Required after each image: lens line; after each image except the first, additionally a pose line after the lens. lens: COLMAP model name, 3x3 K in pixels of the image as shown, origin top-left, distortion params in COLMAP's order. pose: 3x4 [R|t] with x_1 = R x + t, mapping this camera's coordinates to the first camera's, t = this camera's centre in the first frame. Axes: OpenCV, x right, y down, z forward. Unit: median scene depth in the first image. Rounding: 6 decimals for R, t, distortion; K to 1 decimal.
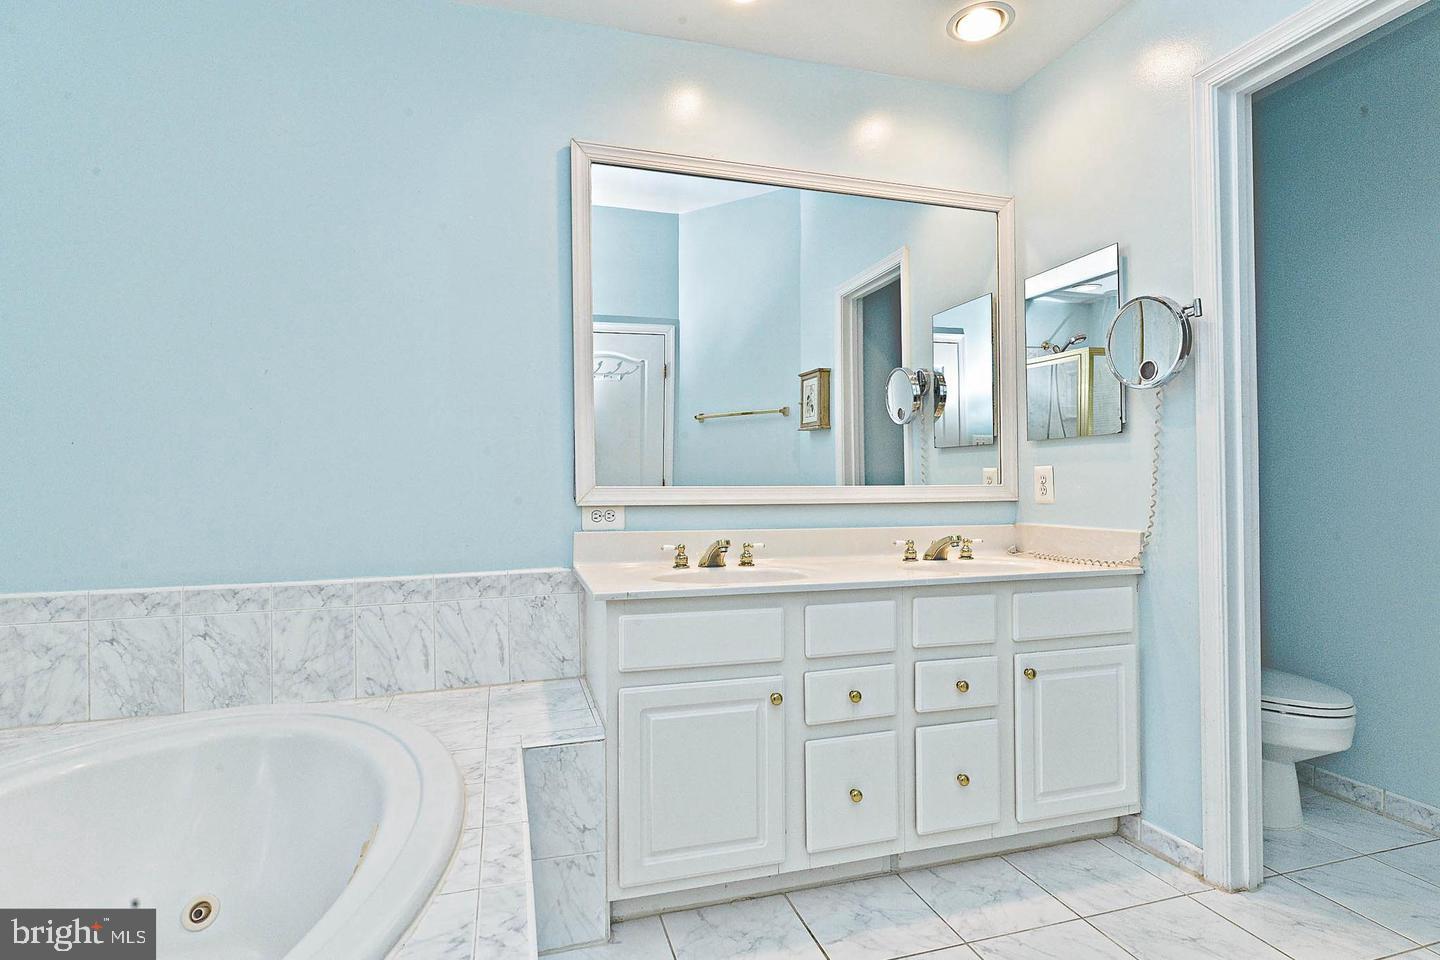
lens RADIAL K [[727.0, 0, 720.3], [0, 727.0, 481.8], [0, 0, 1]] dist [-0.007107, 0.000332]
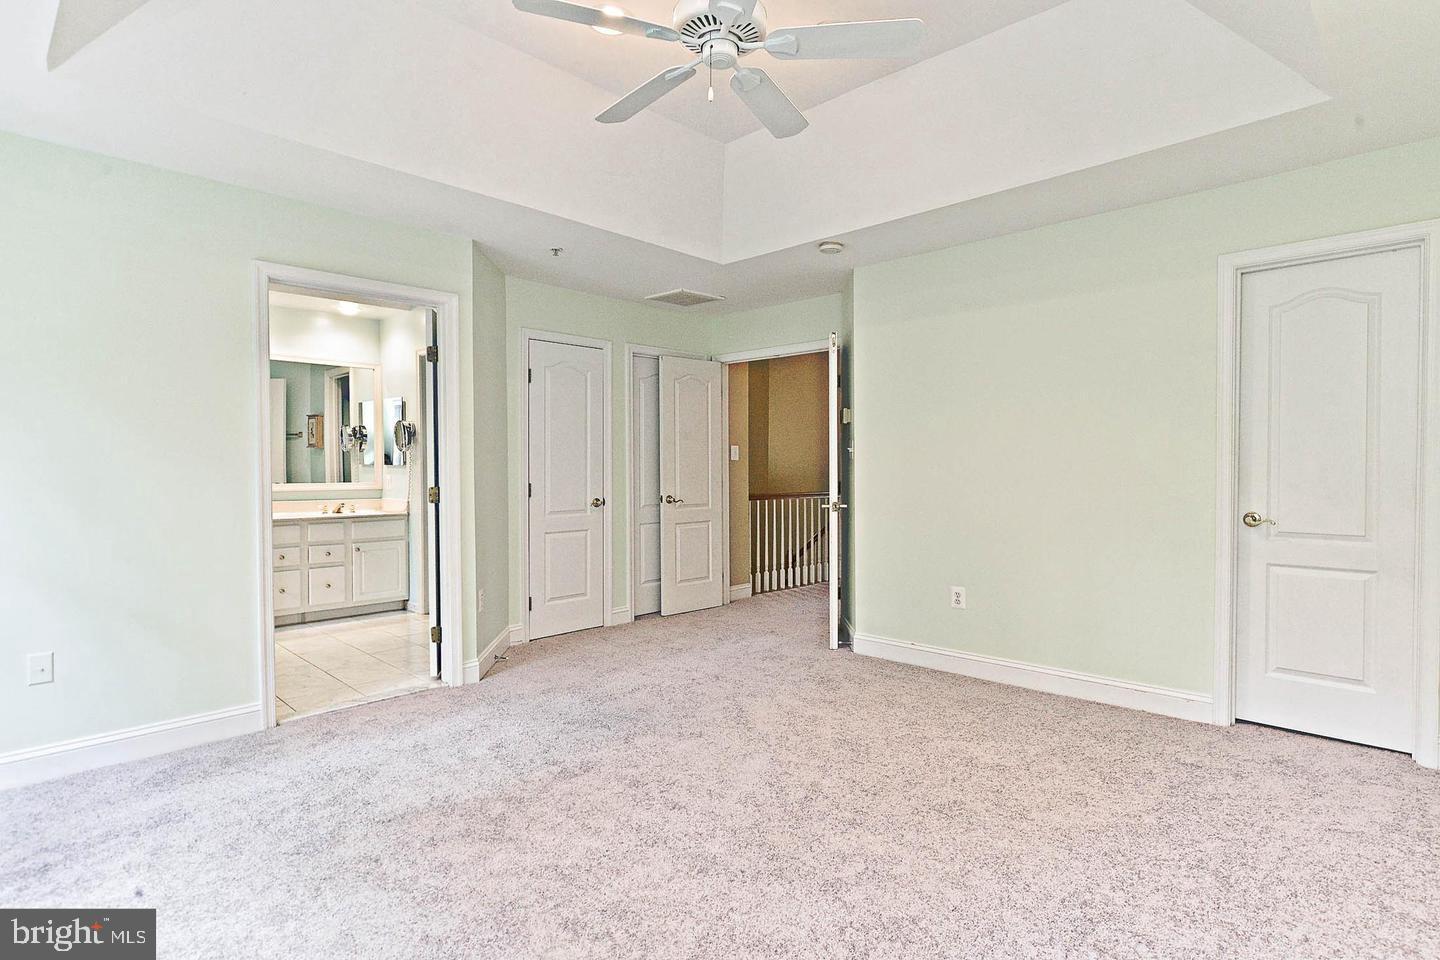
lens RADIAL K [[727.0, 0, 722.5], [0, 727.0, 482.4], [0, 0, 1]] dist [-0.007107, 0.000332]
pose [[0.873875, -0.012476, 0.485991, 0.269419], [-0.004985, 0.999388, 0.034621, -0.105658], [-0.486126, -0.032677, 0.873278, -2.049336]]
